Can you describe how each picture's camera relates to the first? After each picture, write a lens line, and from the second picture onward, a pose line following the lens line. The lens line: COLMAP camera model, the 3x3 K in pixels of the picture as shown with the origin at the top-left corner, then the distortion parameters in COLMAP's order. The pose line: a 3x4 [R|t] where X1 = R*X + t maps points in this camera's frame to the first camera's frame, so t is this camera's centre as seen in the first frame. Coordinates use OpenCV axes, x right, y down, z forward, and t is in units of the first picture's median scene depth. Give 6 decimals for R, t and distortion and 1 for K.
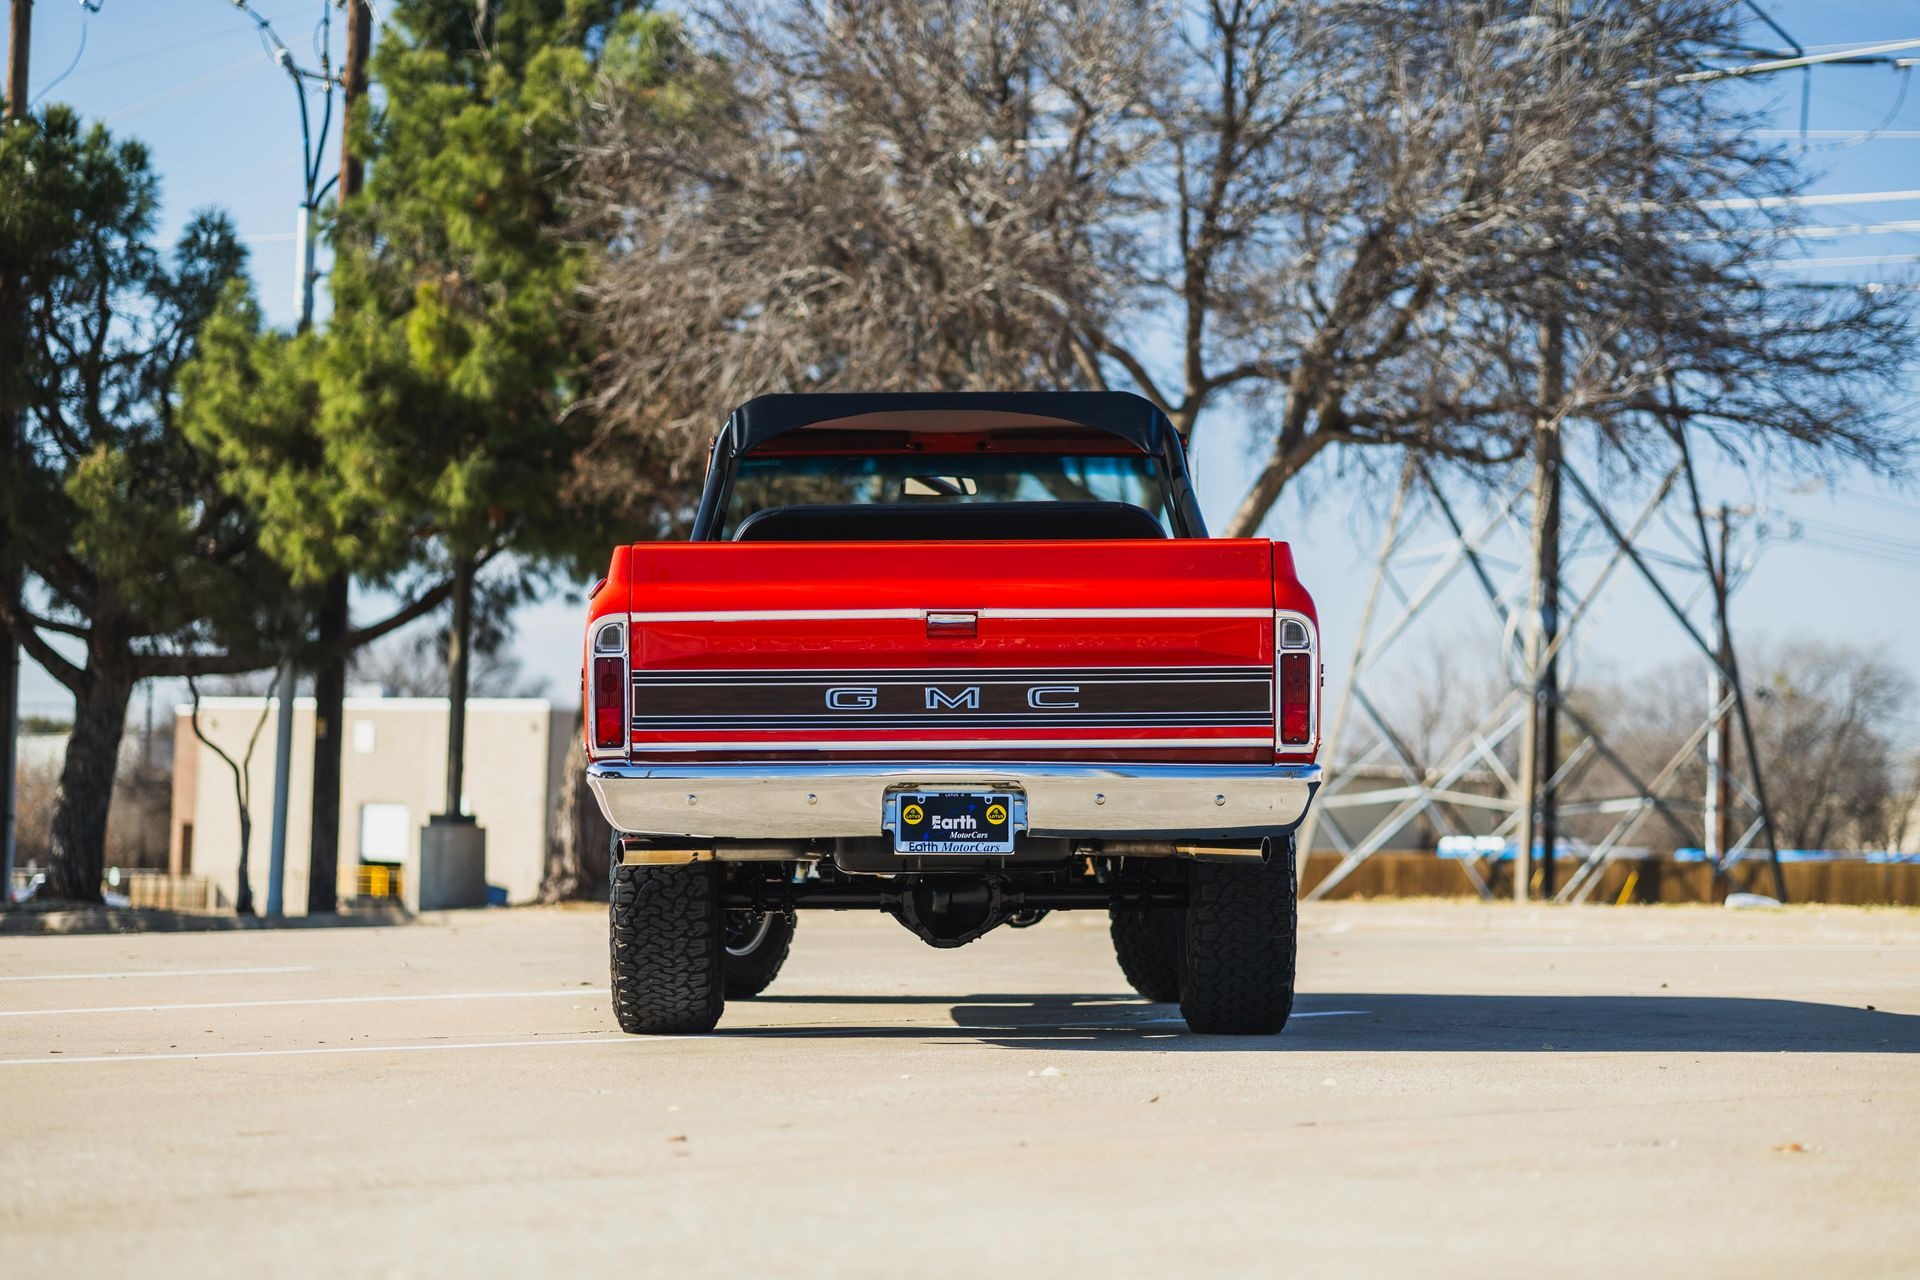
lens RADIAL K [[4592.8, 0, 960.0], [0, 4592.8, 640.0], [0, 0, 1]] dist [-0.065818, 0.892438]
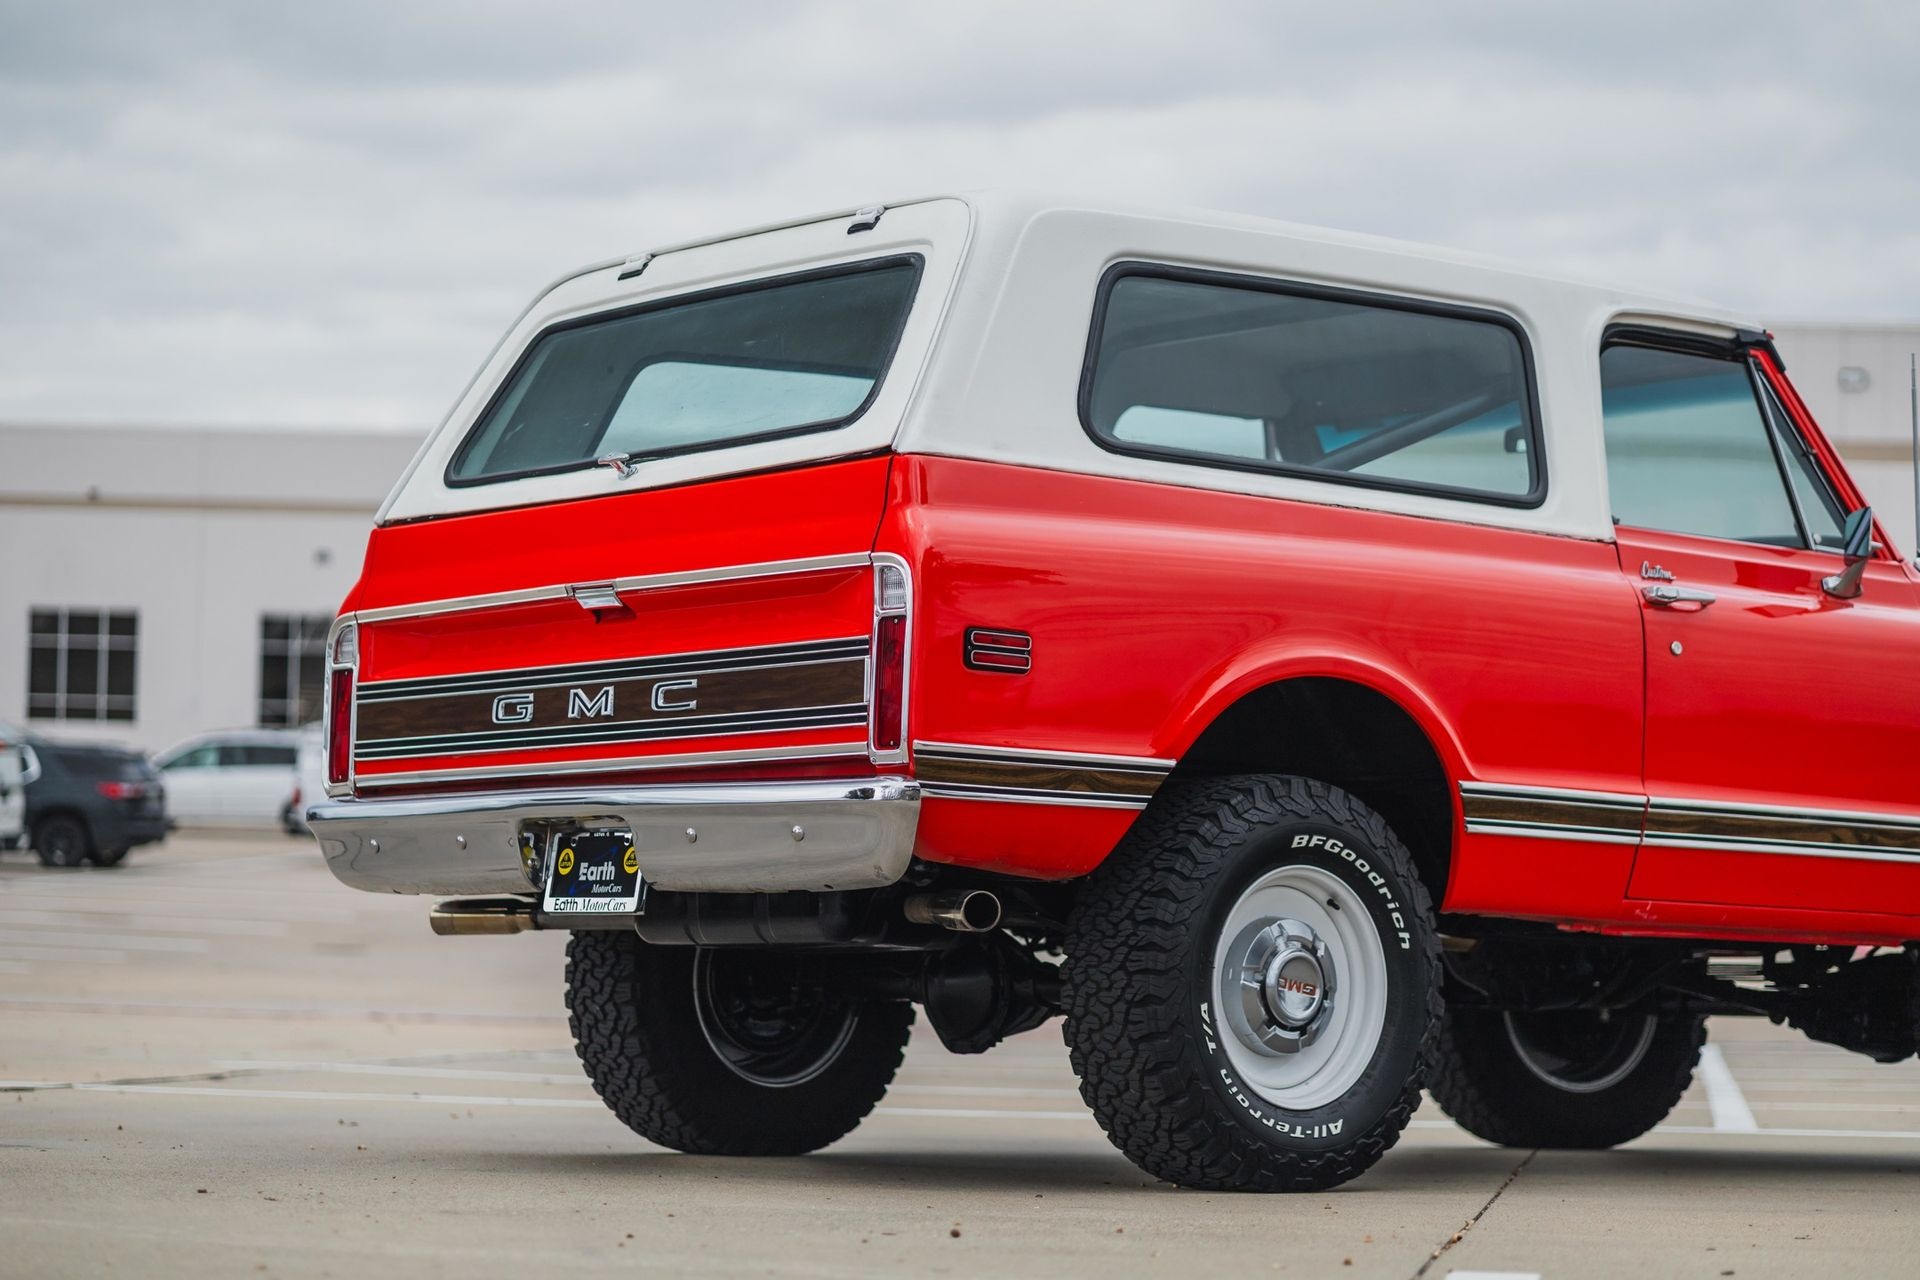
lens RADIAL K [[4525.6, 0, 960.0], [0, 4525.6, 640.0], [0, 0, 1]] dist [-0.041624, 0.260066]
pose [[0.642092, -0.052093, -0.764856, 0.589201], [0.017989, 0.998438, -0.052901, 0.042050], [0.766416, 0.020208, 0.642026, 0.580173]]
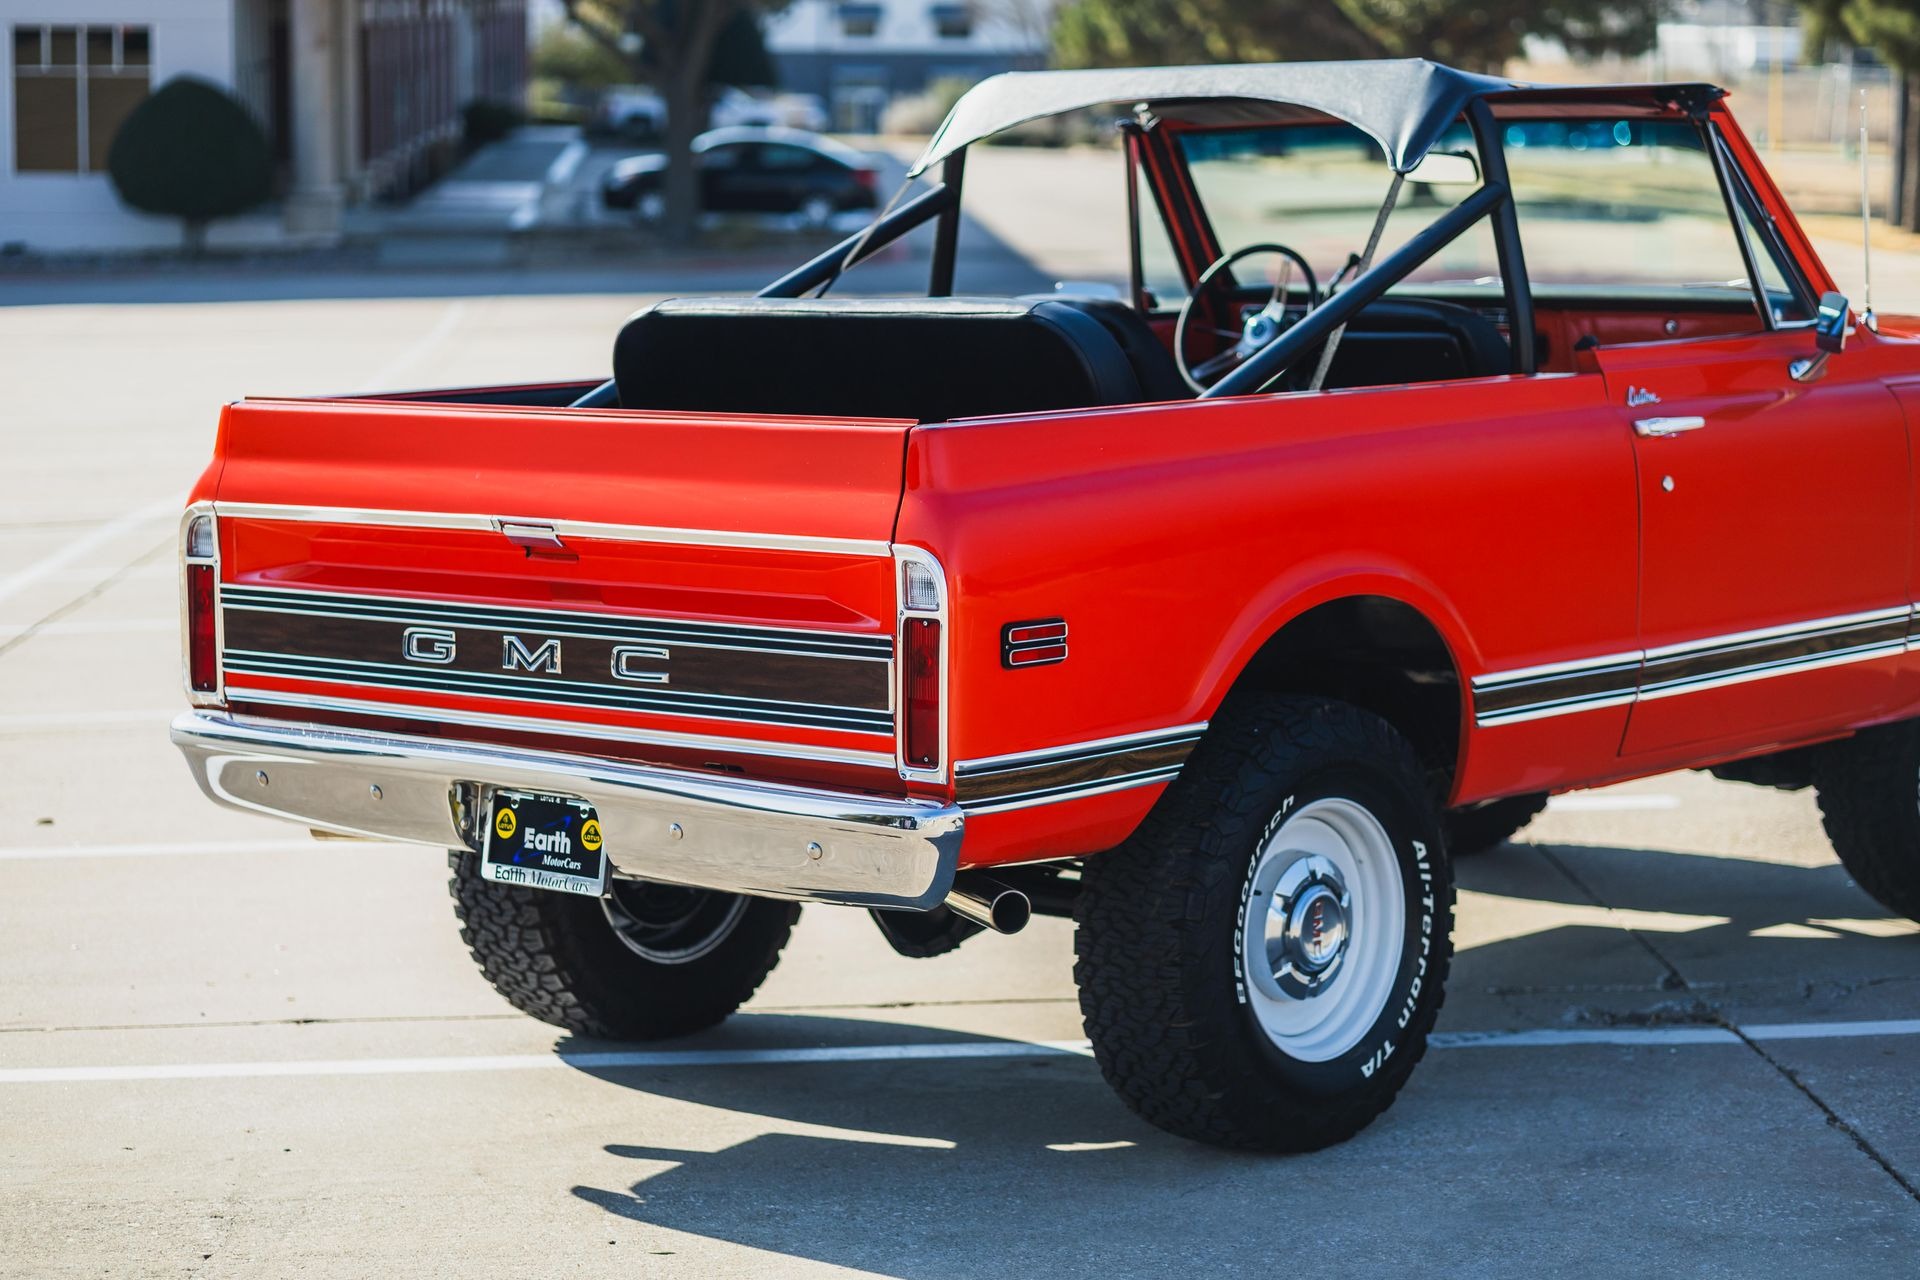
lens RADIAL K [[4592.8, 0, 960.0], [0, 4592.8, 640.0], [0, 0, 1]] dist [-0.065818, 0.892438]
pose [[0.740105, 0.064931, -0.669350, 0.479704], [0.048190, 0.987648, 0.149092, -0.083663], [0.670763, -0.142599, 0.727834, 0.565558]]
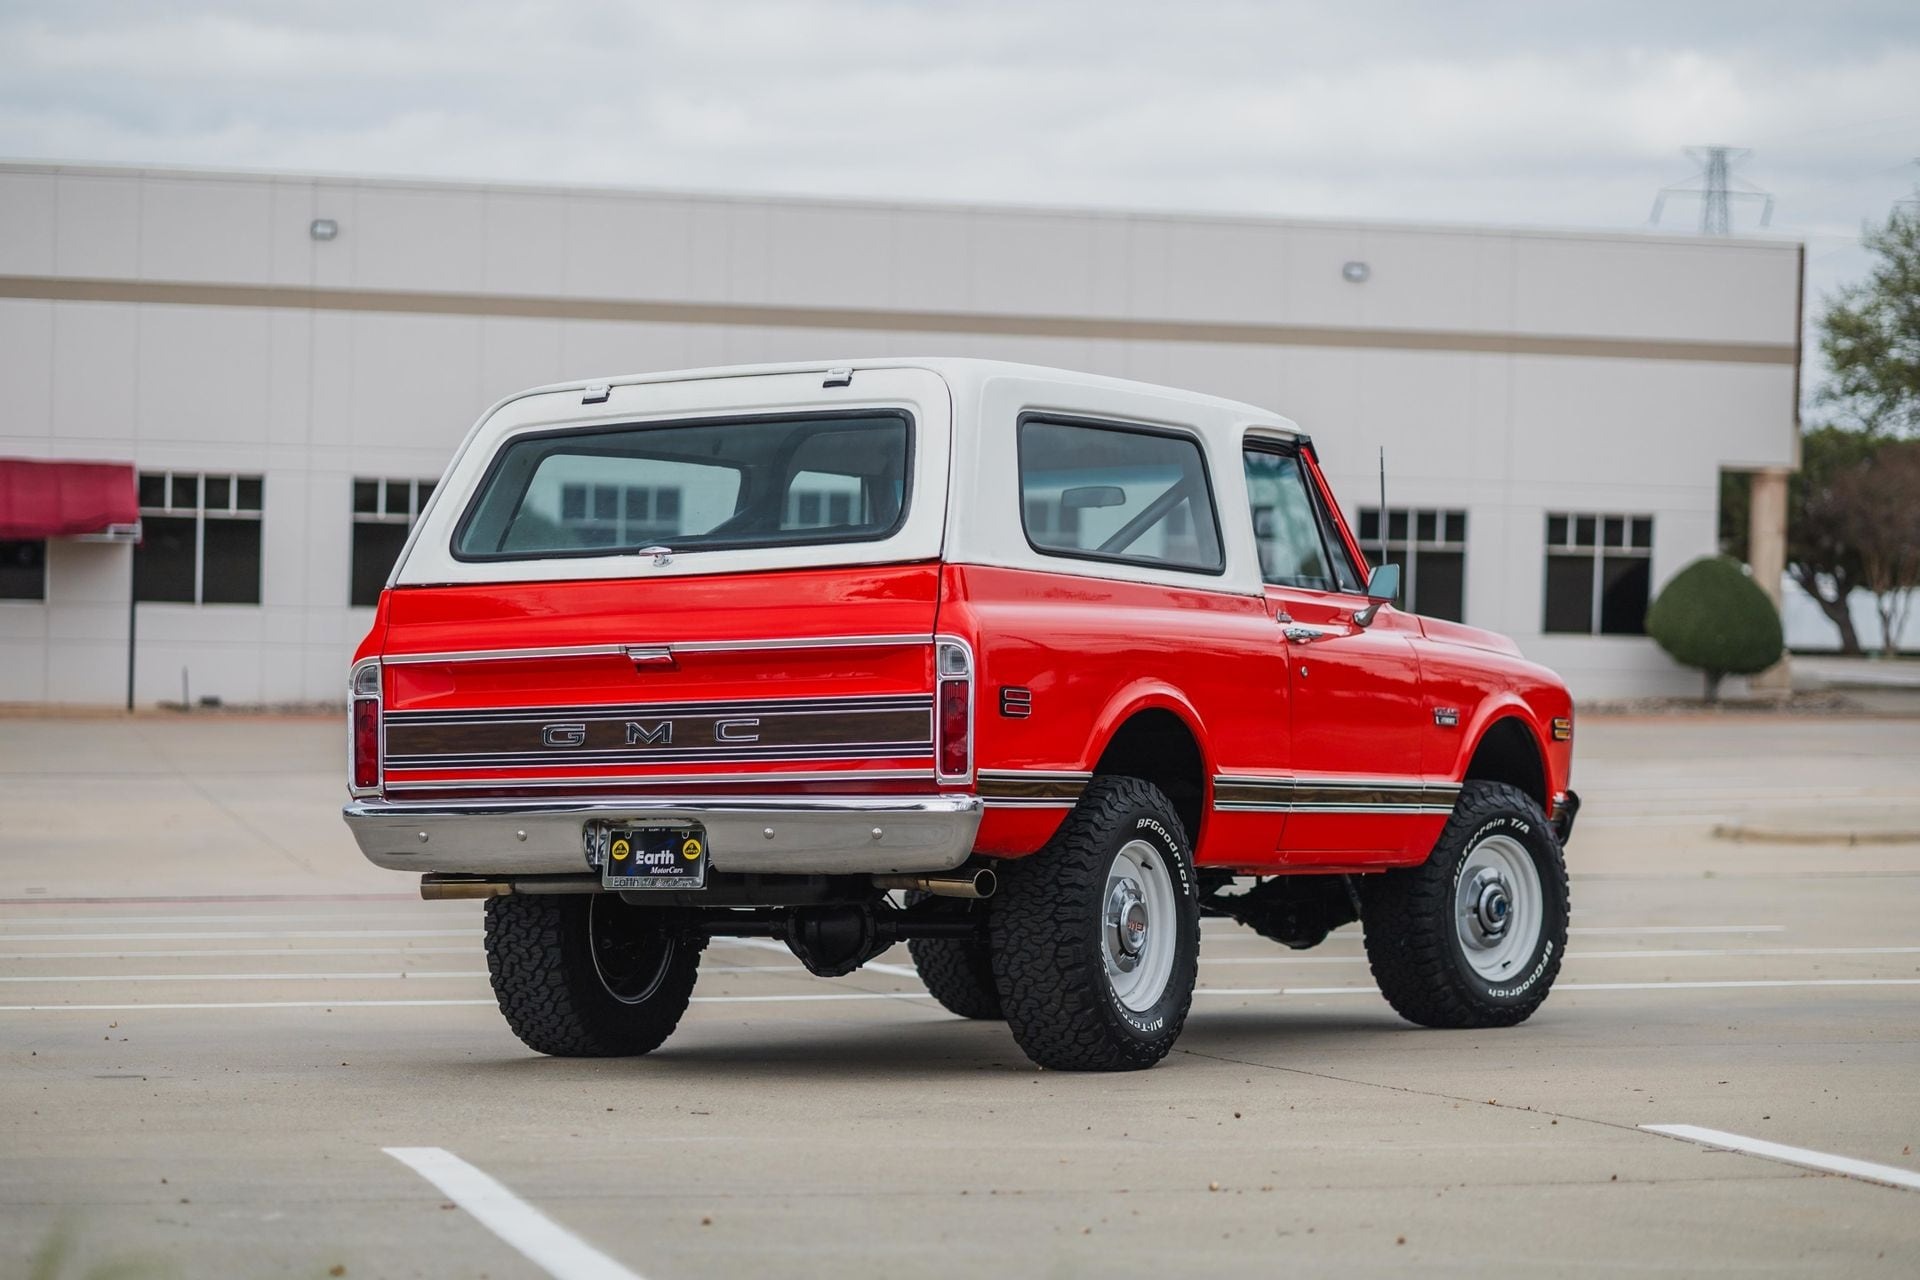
lens RADIAL K [[4592.8, 0, 960.0], [0, 4592.8, 640.0], [0, 0, 1]] dist [-0.065818, 0.892438]
pose [[0.881671, -0.027165, -0.471082, 0.526258], [0.030977, 0.999520, 0.000337, -0.005640], [0.470846, -0.014889, 0.882090, 0.154797]]
